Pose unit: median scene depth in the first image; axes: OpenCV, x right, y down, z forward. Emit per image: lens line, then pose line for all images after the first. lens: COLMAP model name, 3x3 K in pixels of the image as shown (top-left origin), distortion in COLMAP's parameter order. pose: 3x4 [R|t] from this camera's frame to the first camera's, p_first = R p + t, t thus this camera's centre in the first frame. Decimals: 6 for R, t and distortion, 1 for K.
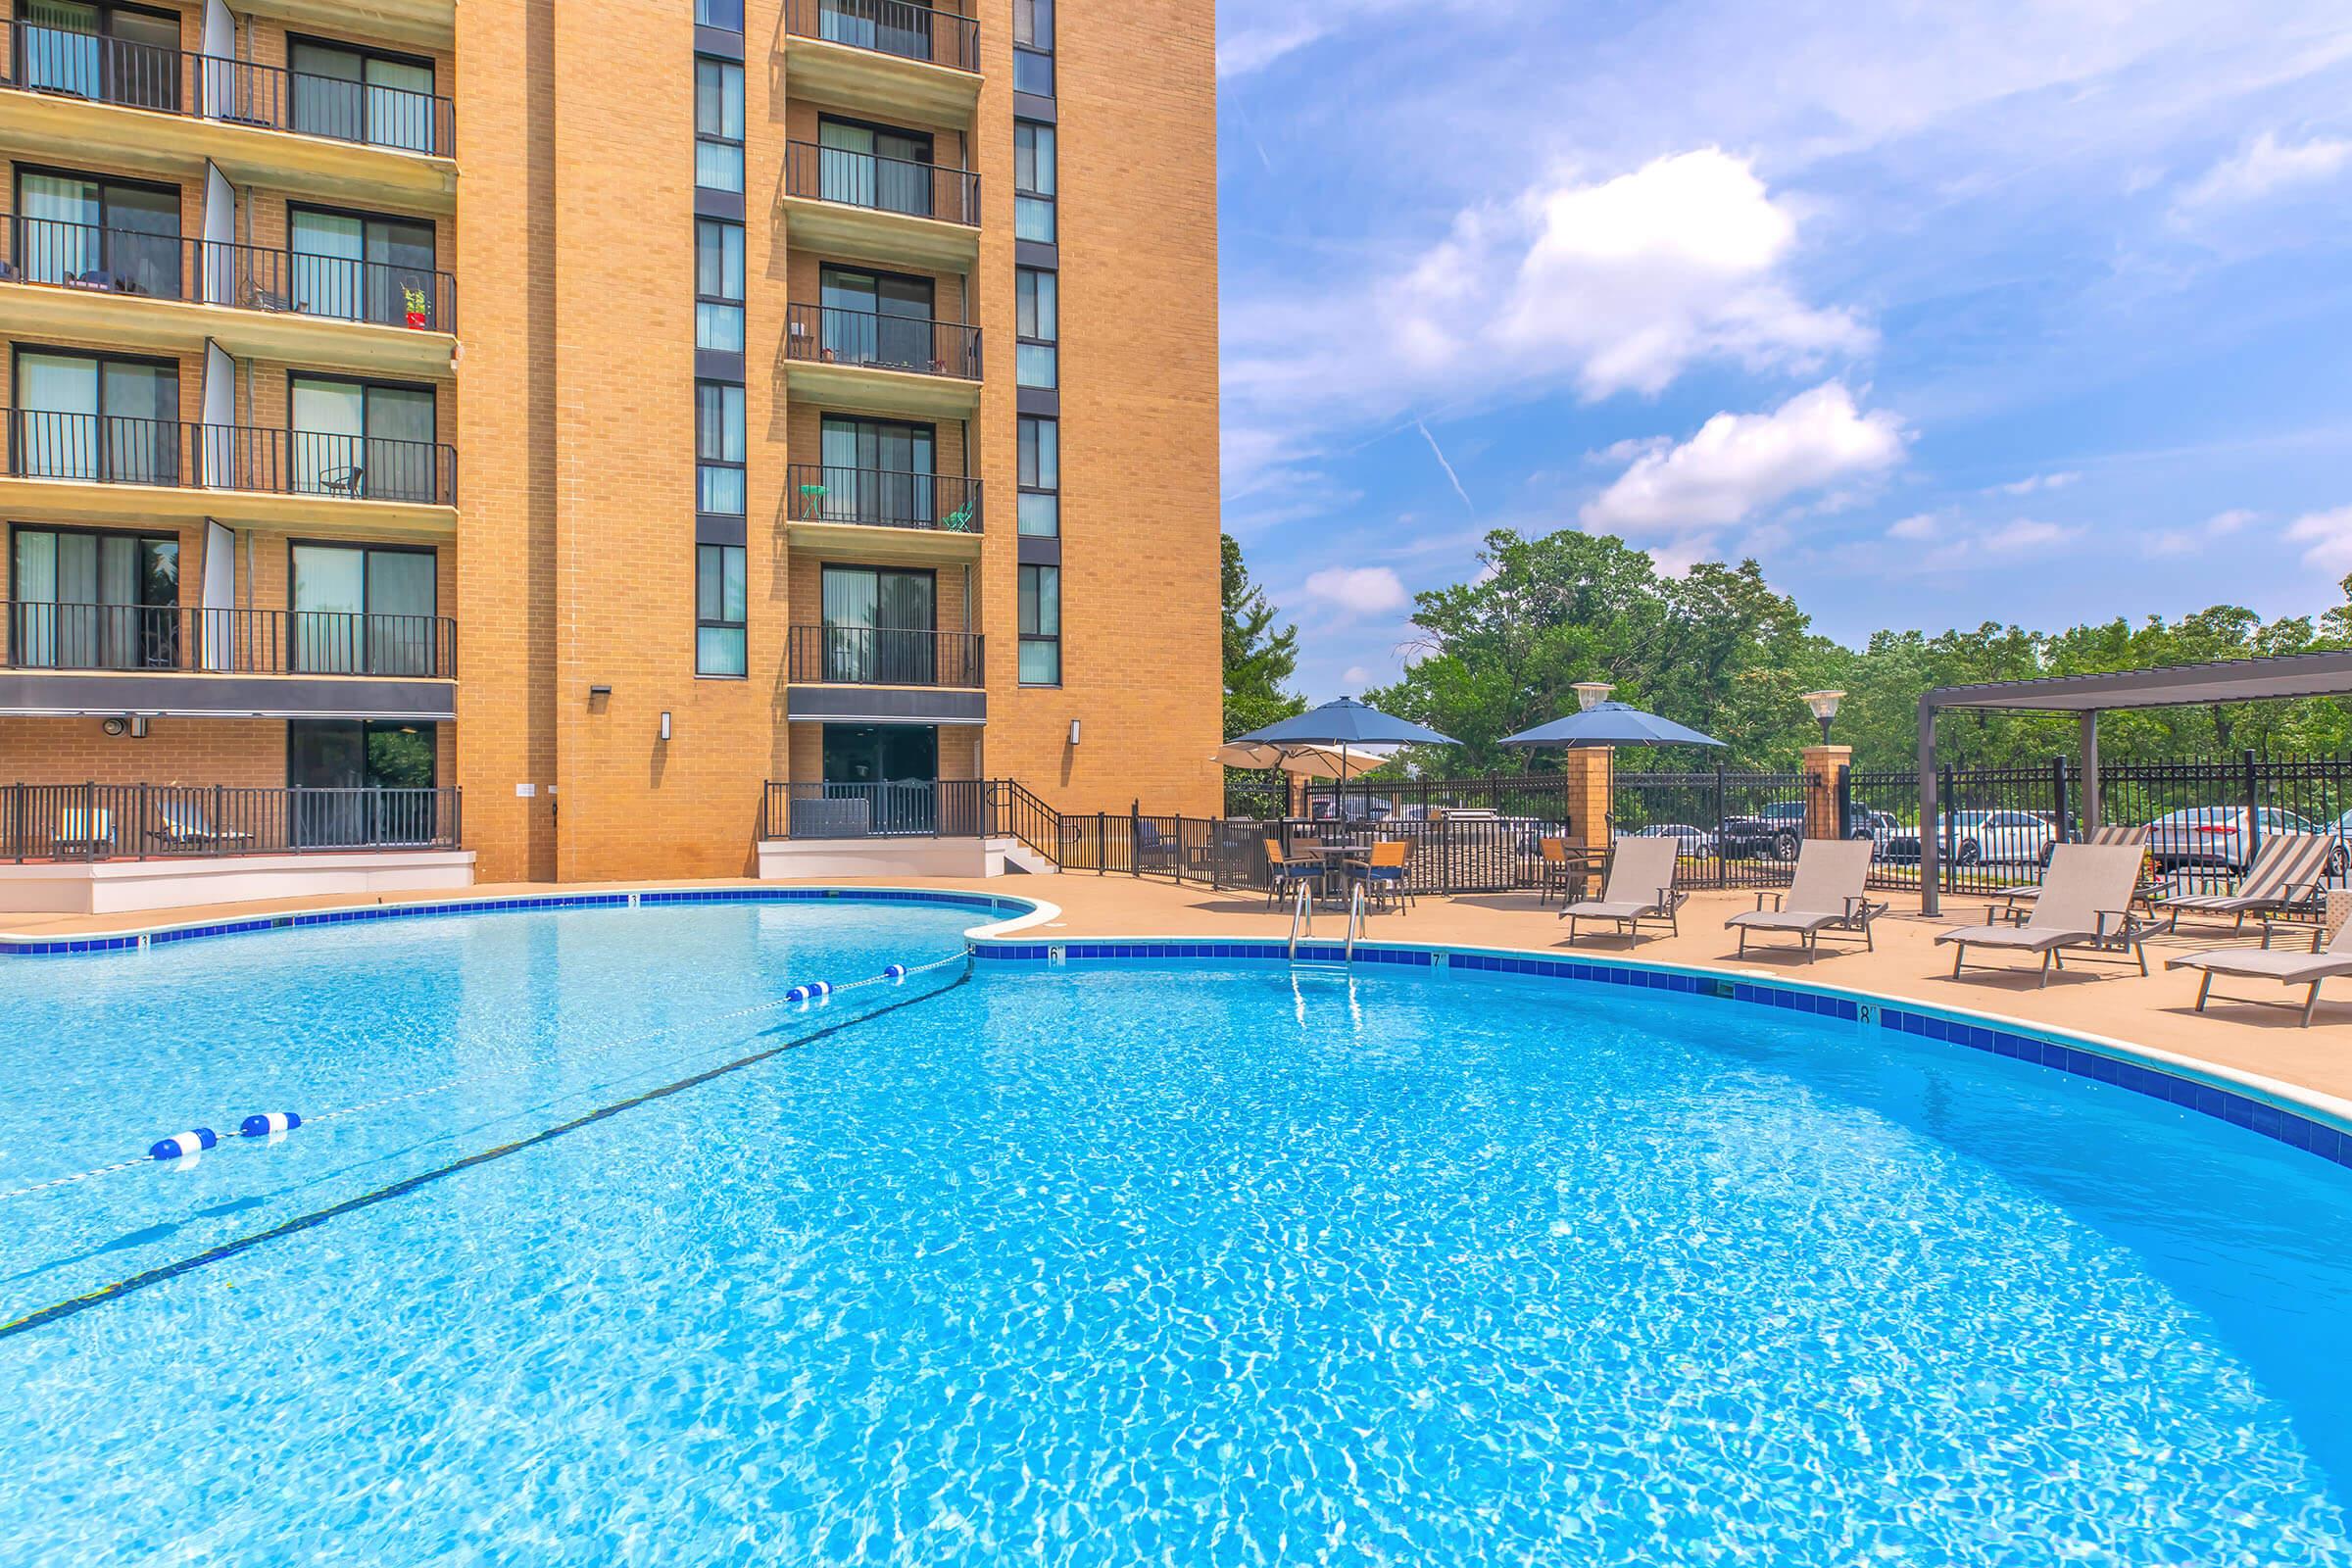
lens RADIAL K [[1091.1, 0, 1160.1], [0, 1091.1, 779.2], [0, 0, 1]] dist [0.002617, -0.000452]
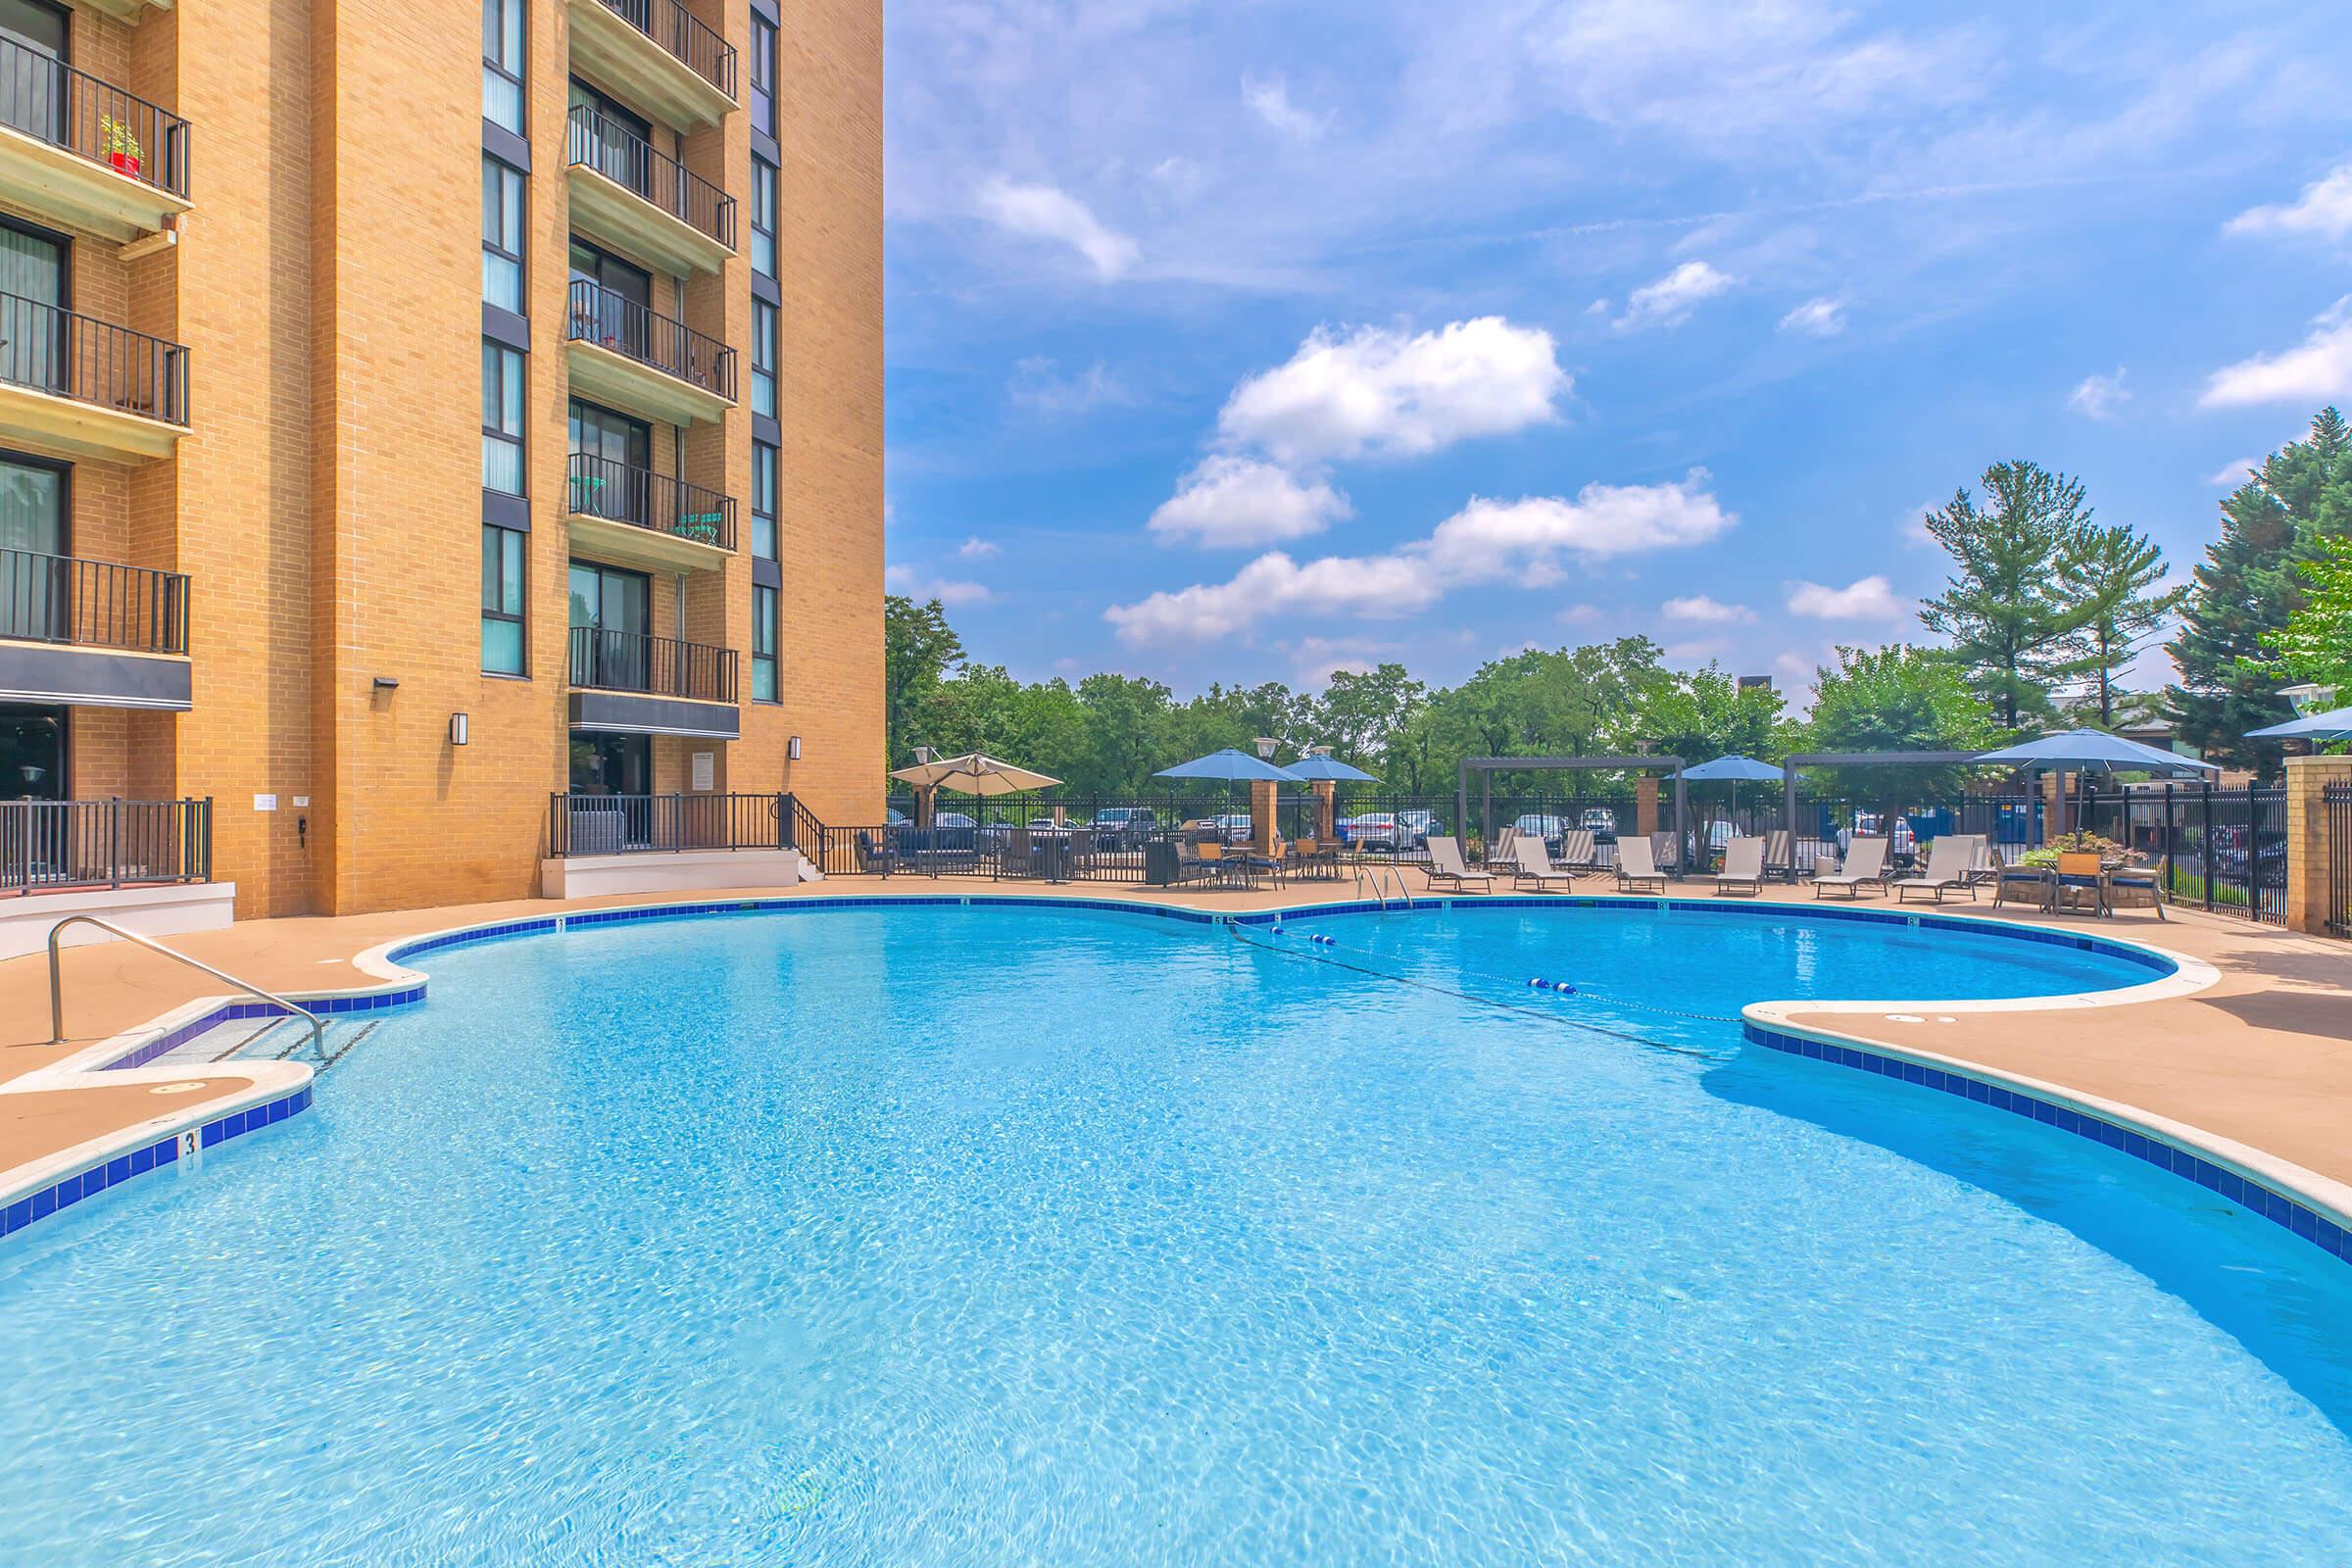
lens RADIAL K [[1141.9, 0, 1179.3], [0, 1141.9, 792.7], [0, 0, 1]] dist [-0.000004, 0.001107]
pose [[0.690296, 0.007926, 0.723484, -0.683526], [-0.010895, 0.999940, -0.000559, -0.003541], [-0.723445, -0.007497, 0.690341, -0.045000]]
